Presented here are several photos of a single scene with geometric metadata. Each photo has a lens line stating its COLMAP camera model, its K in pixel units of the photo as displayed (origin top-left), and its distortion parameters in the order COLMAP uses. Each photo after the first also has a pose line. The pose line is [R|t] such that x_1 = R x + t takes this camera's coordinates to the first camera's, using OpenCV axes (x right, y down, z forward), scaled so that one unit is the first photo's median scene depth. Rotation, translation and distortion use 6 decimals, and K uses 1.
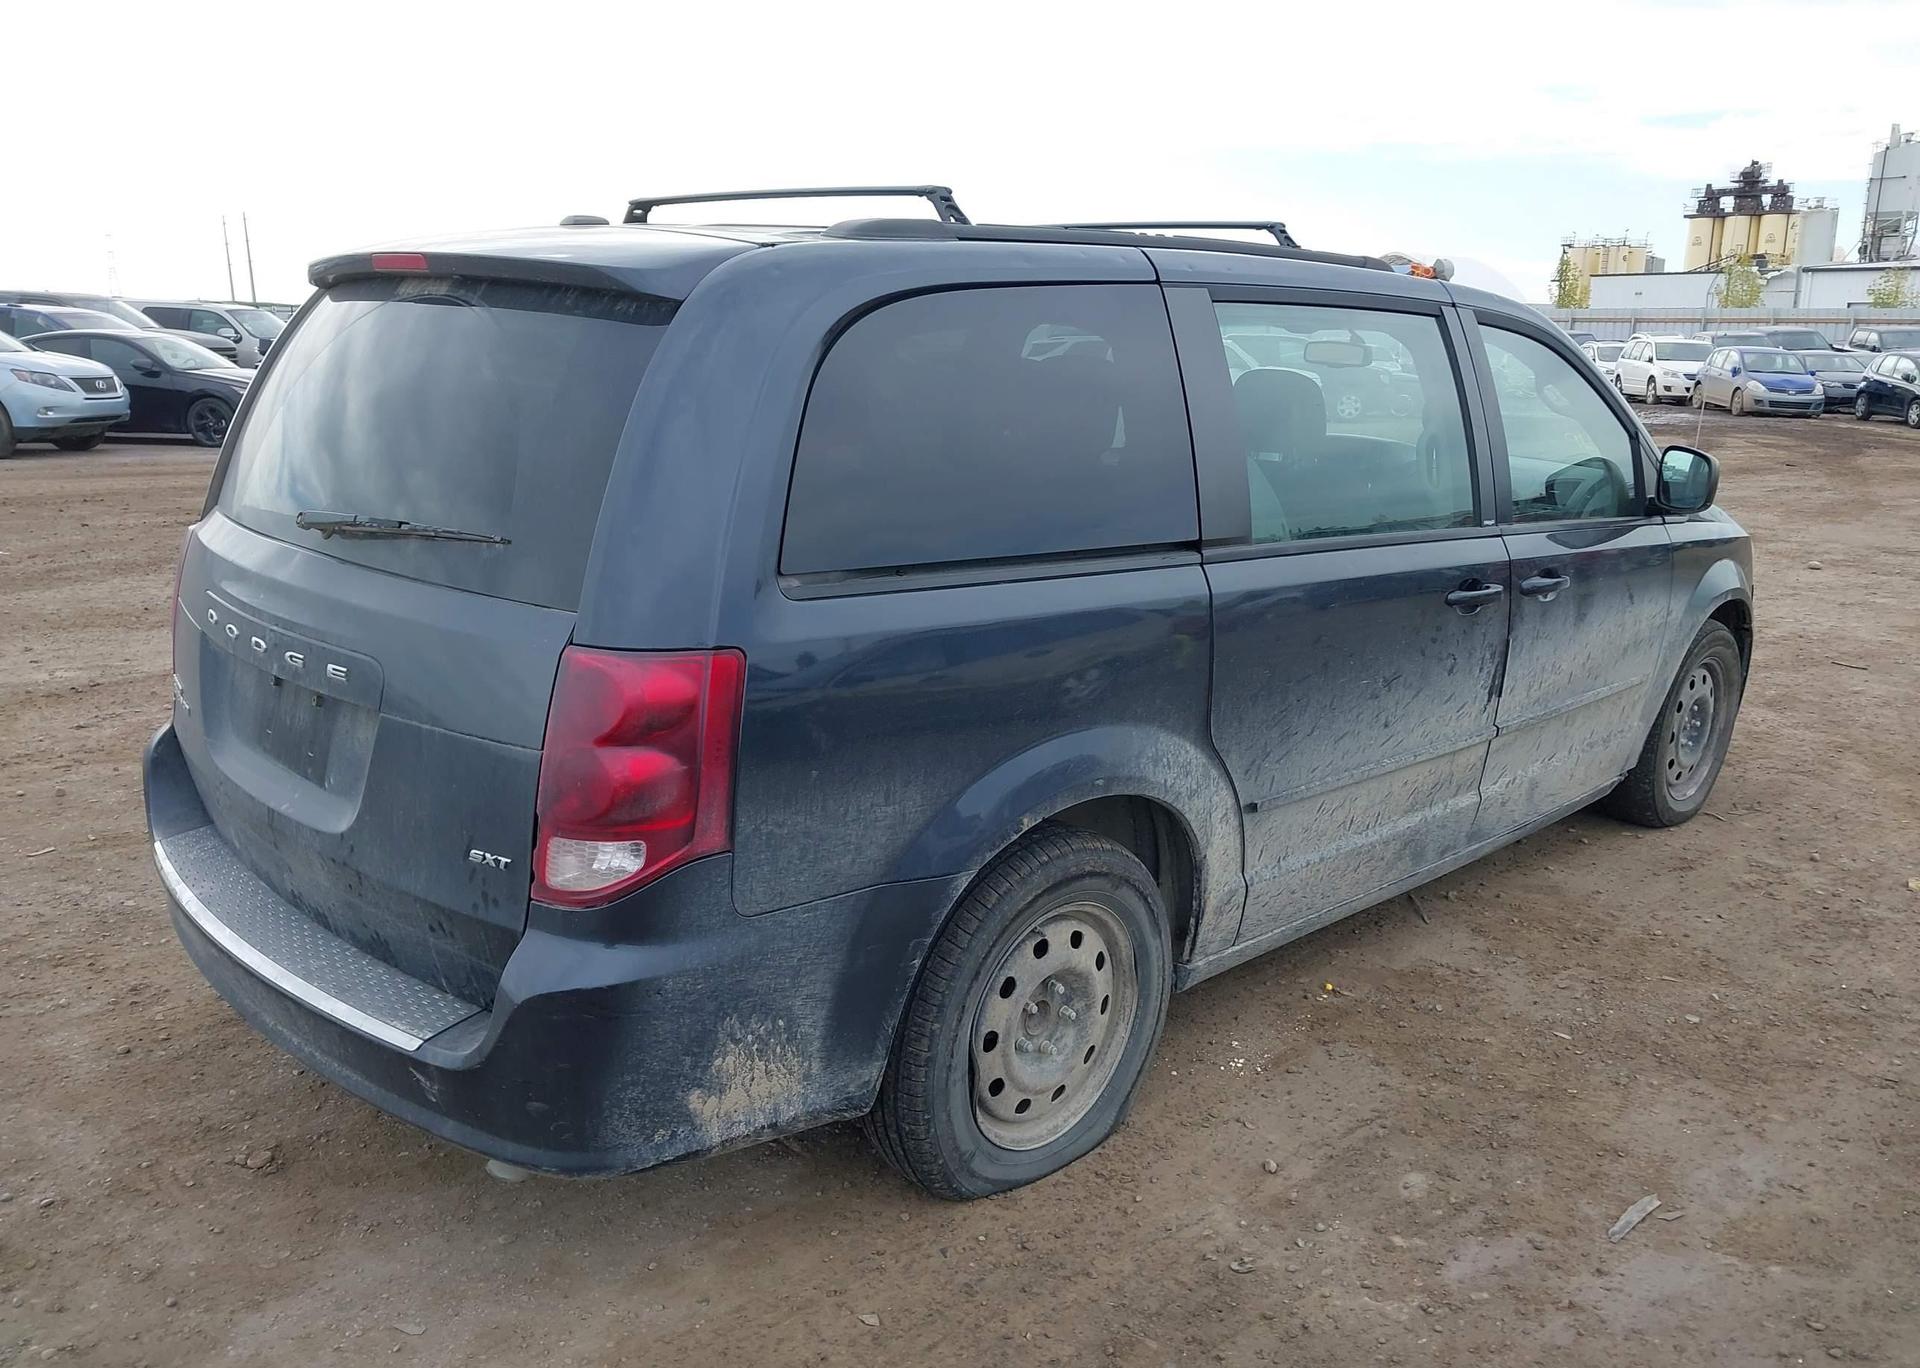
lens RADIAL K [[1488.3, 0, 960.0], [0, 1488.3, 684.0], [0, 0, 1]] dist [0.167345, -0.313926]
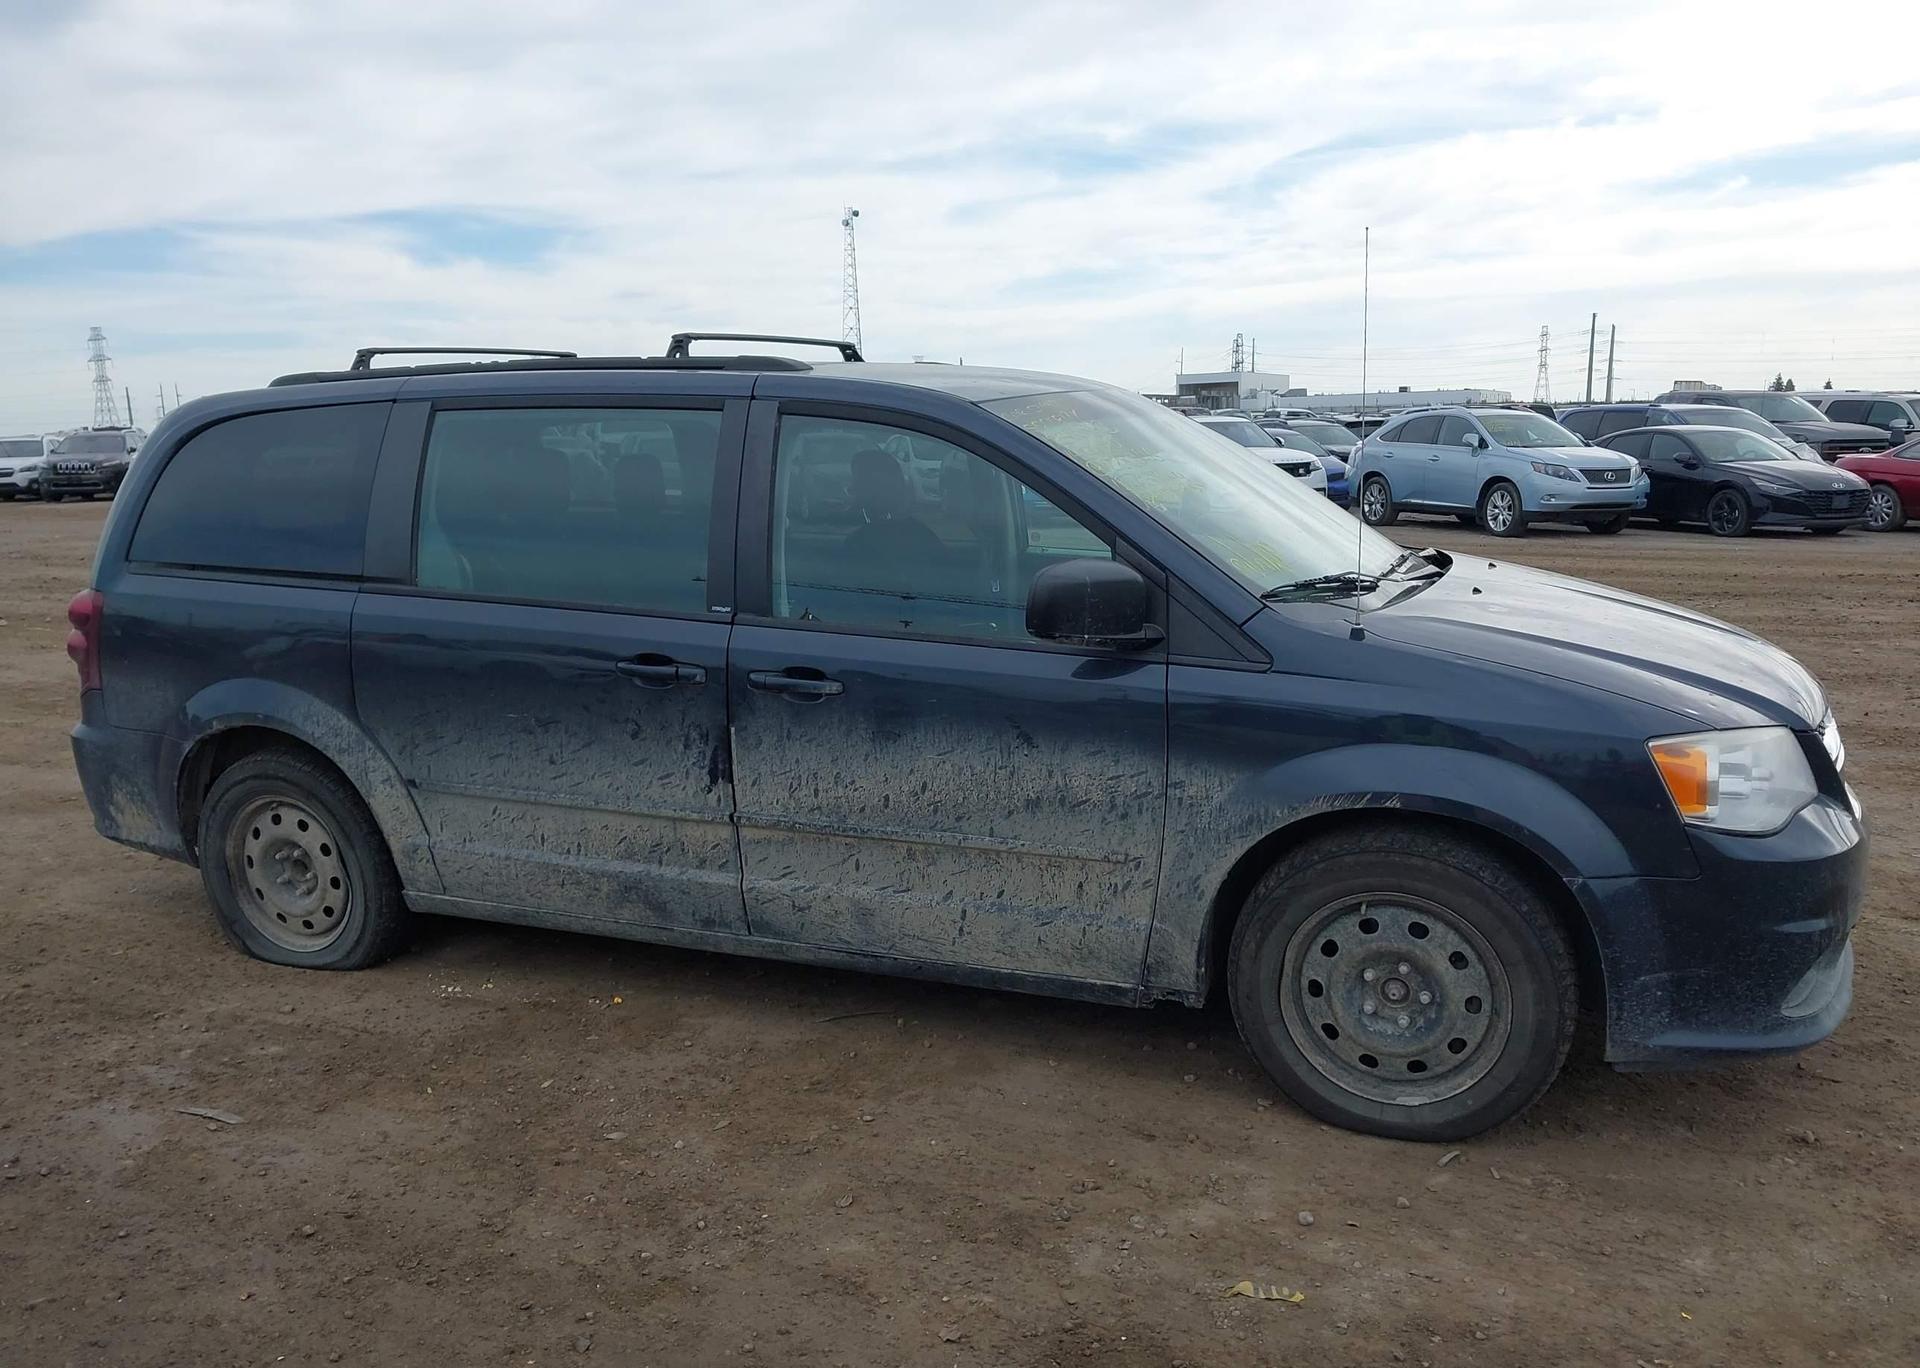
lens RADIAL K [[1488.8, 0, 960.0], [0, 1488.8, 684.0], [0, 0, 1]] dist [0.193438, -0.478075]
pose [[0.386051, 0.132560, -0.912903, 1.694921], [-0.185322, 0.980590, 0.064019, -0.191020], [0.903670, 0.144467, 0.403124, 0.936426]]
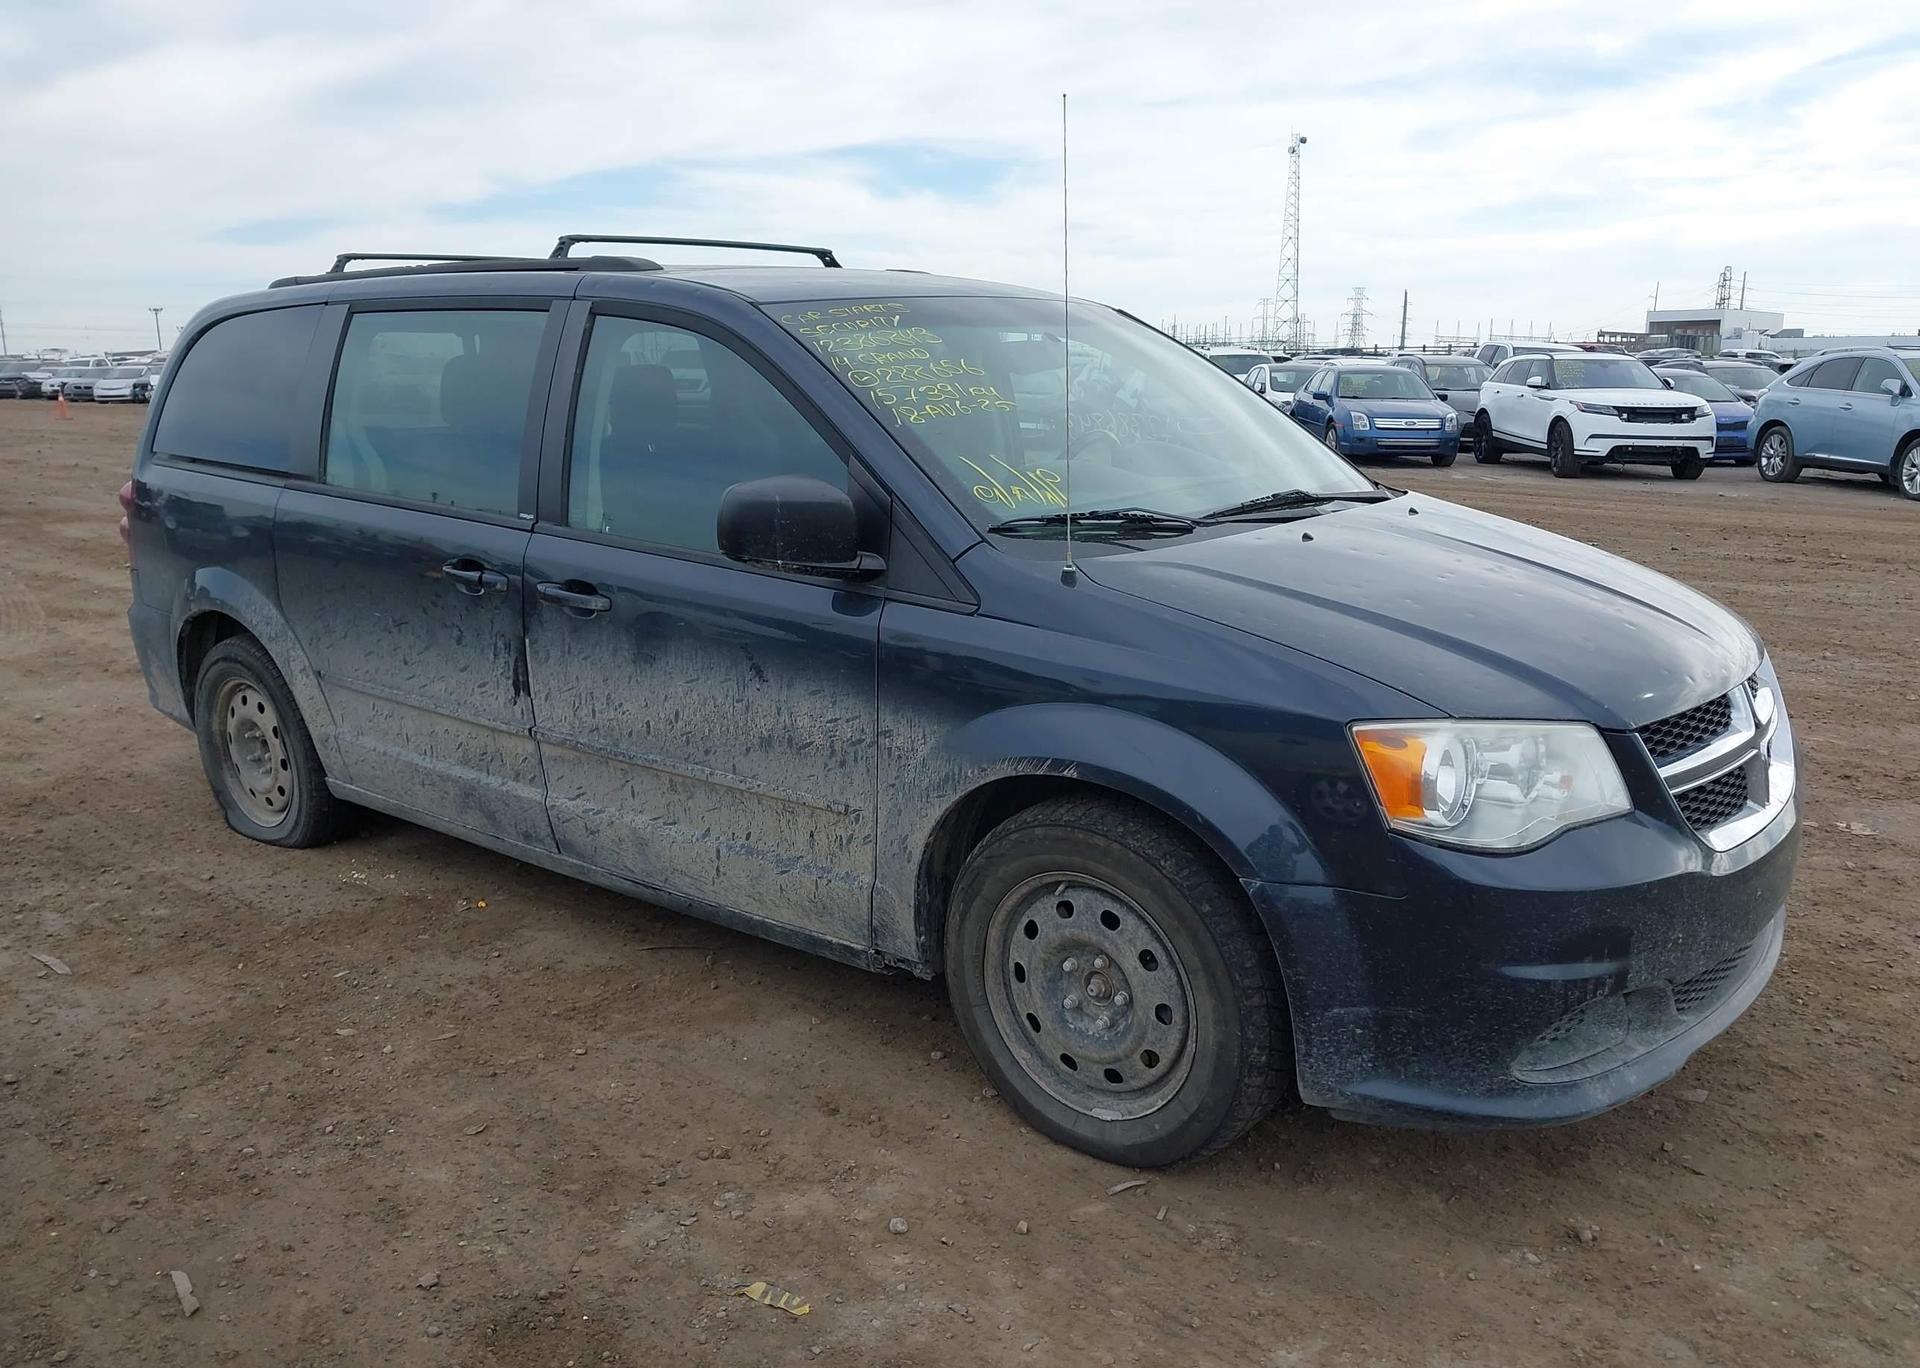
lens RADIAL K [[1488.3, 0, 960.0], [0, 1488.3, 684.0], [0, 0, 1]] dist [0.167345, -0.313926]
pose [[0.113878, 0.188090, -0.975528, 1.728121], [-0.223913, 0.961511, 0.159248, -0.280638], [0.967933, 0.200298, 0.151611, 1.442750]]
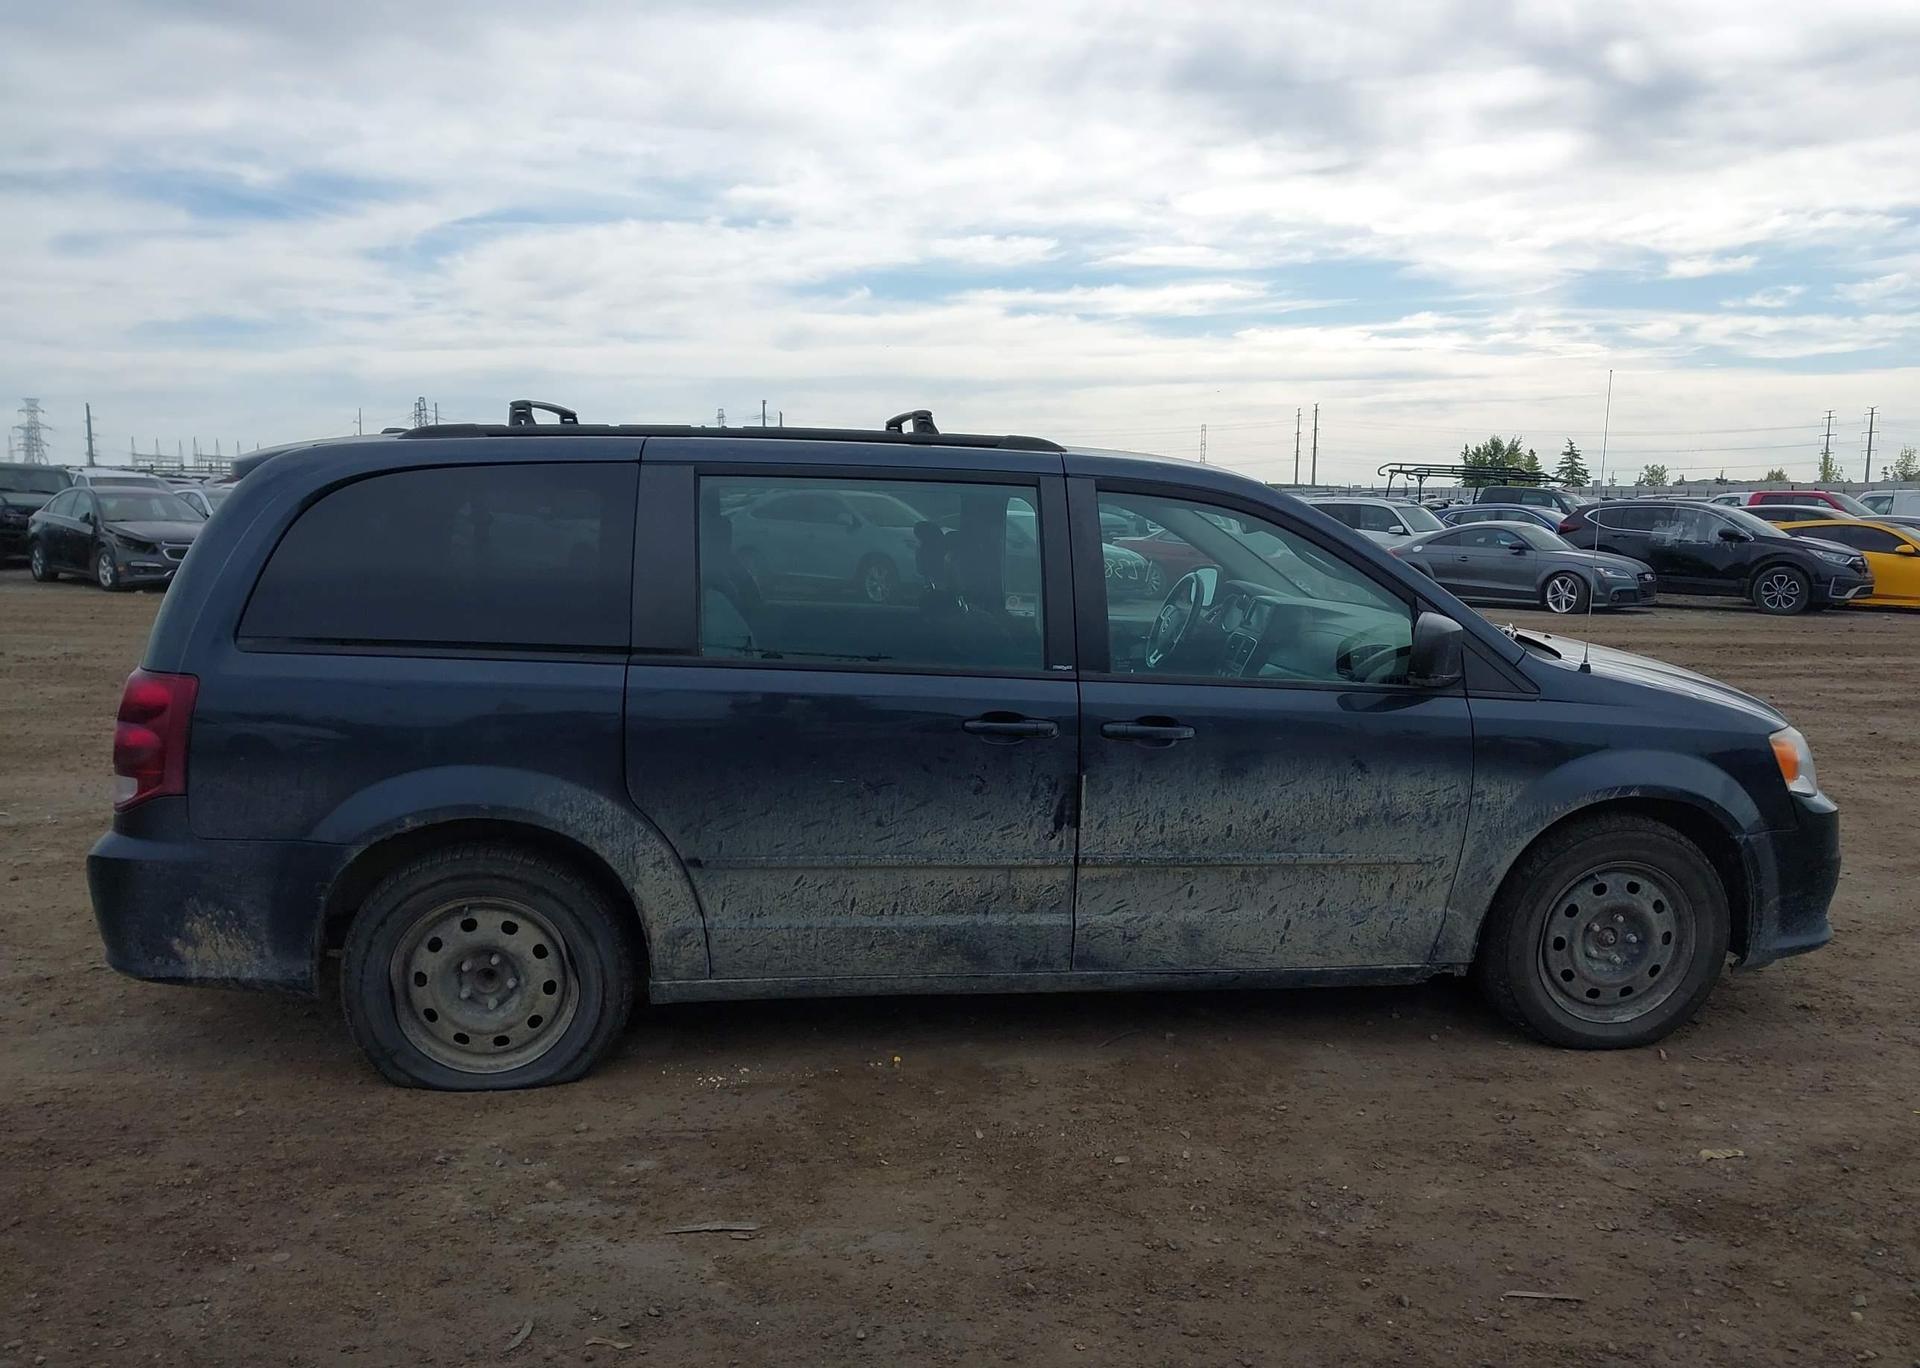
lens RADIAL K [[1488.8, 0, 960.0], [0, 1488.8, 684.0], [0, 0, 1]] dist [0.193438, -0.478075]
pose [[0.791903, 0.069159, -0.606718, 1.203068], [-0.136494, 0.988474, -0.065481, -0.015479], [0.595196, 0.134668, 0.792216, 0.111203]]
